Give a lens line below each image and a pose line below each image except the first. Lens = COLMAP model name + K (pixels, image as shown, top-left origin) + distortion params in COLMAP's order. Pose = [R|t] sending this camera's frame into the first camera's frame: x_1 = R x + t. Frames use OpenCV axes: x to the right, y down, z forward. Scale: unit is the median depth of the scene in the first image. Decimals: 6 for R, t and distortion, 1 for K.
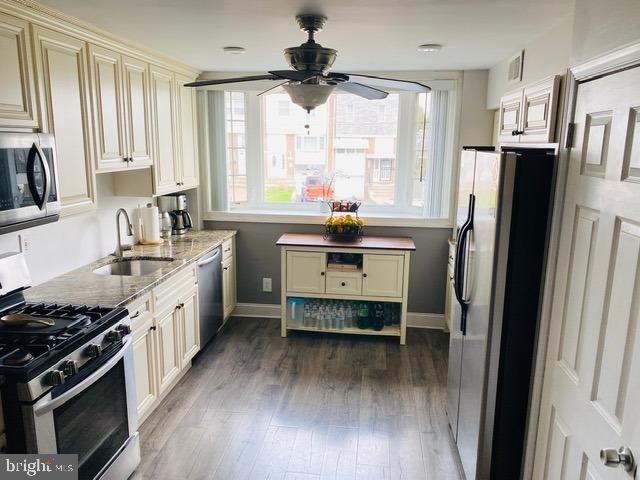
lens RADIAL K [[487.6, 0, 321.1], [0, 487.6, 236.5], [0, 0, 1]] dist [0.058276, -0.086003]
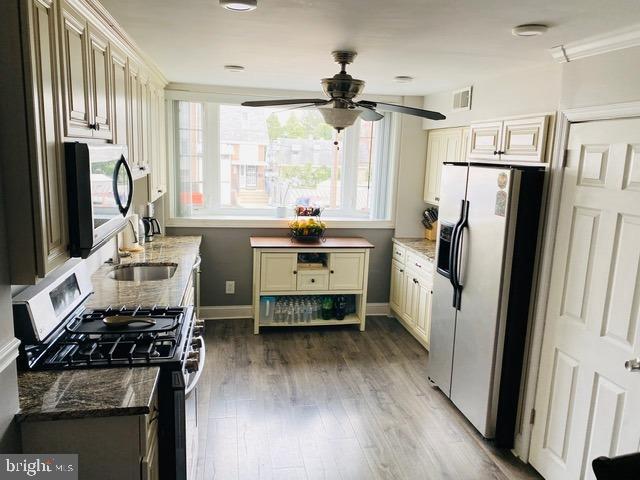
lens RADIAL K [[487.6, 0, 321.1], [0, 487.6, 236.5], [0, 0, 1]] dist [0.058276, -0.086003]
pose [[0.955317, -0.029733, 0.294083, -0.265967], [0.033206, 0.999425, -0.006821, 0.004578], [-0.293711, 0.016281, 0.955756, -0.073468]]
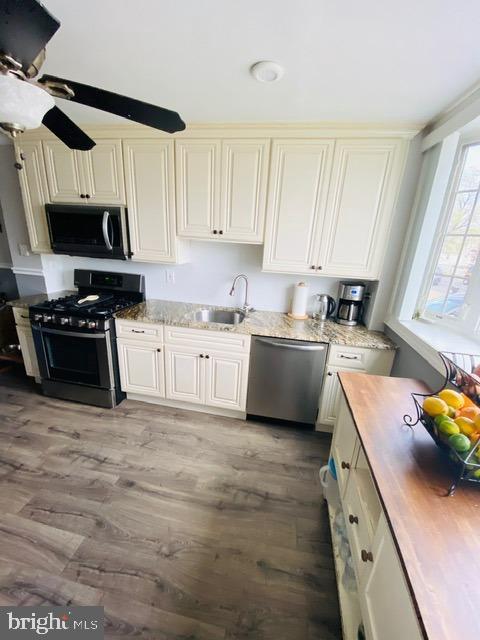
lens RADIAL K [[257.6, 0, 240.0], [0, 257.6, 320.0], [0, 0, 1]] dist [0.027919, -0.022530]
pose [[-0.076382, 0.290737, -0.953749, 0.237718], [-0.240560, 0.922913, 0.300602, -0.127579], [0.967624, 0.252394, -0.000554, 0.867754]]
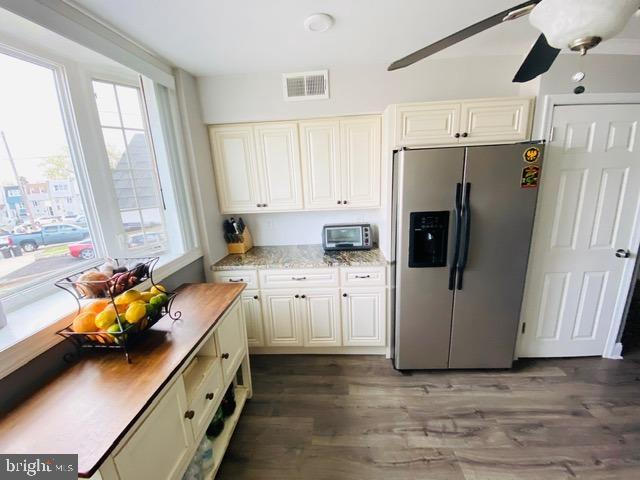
lens RADIAL K [[257.6, 0, 324.1], [0, 257.6, 238.4], [0, 0, 1]] dist [0.027919, -0.022530]
pose [[-0.060864, -0.244730, 0.967679, -0.214797], [0.233319, 0.939130, 0.252185, -0.123737], [-0.970493, 0.241127, -0.000059, 0.843209]]
